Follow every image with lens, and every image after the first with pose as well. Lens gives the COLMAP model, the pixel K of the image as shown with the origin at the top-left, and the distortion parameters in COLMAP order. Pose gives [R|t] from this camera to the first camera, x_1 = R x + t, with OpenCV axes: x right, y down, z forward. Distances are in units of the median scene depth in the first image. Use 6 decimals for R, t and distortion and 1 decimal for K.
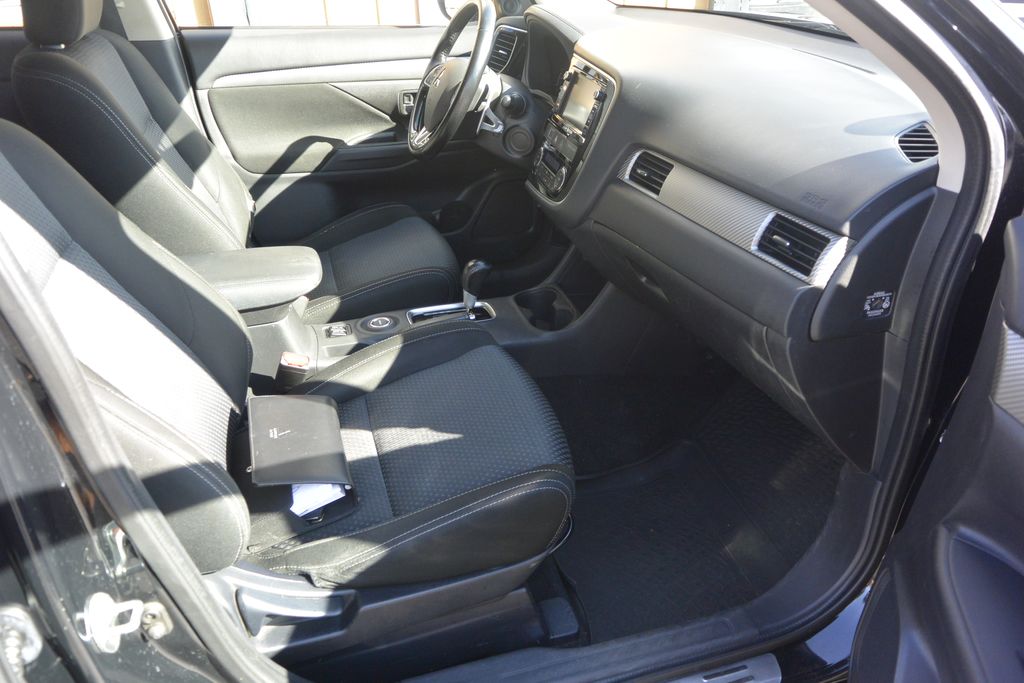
lens RADIAL K [[783.6, 0, 507.3], [0, 783.6, 342.0], [0, 0, 1]] dist [-0.006074, 0.017769]
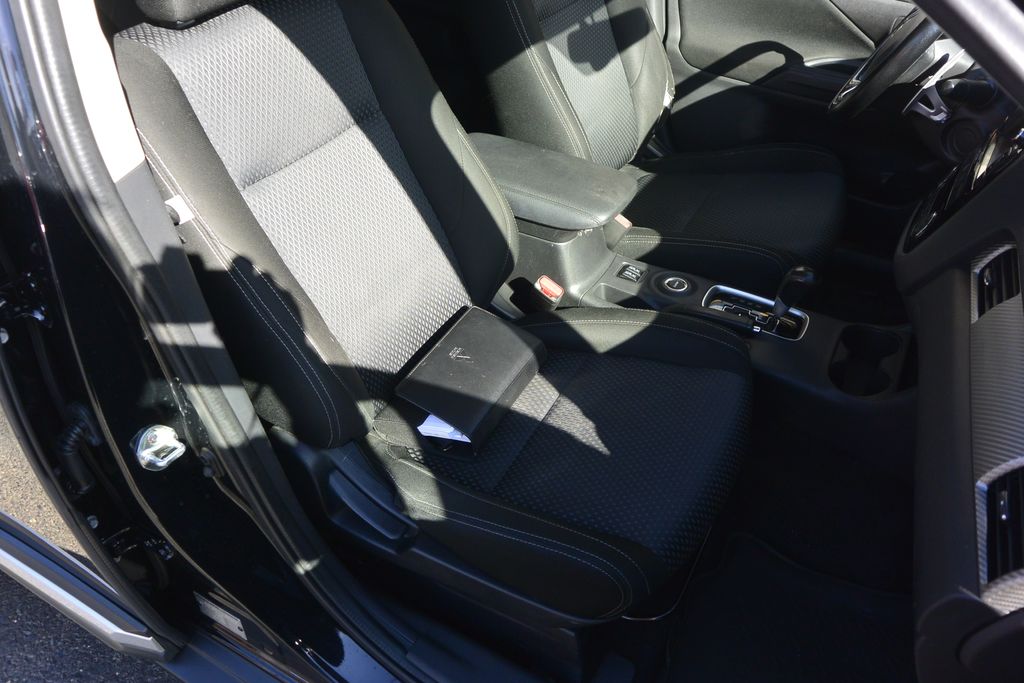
lens RADIAL K [[783.6, 0, 511.6], [0, 783.6, 343.1], [0, 0, 1]] dist [-0.006074, 0.017769]
pose [[0.705560, 0.481311, -0.520120, 0.199958], [-0.368703, 0.876123, 0.310592, -0.170463], [0.605180, -0.027372, 0.795618, 0.161808]]
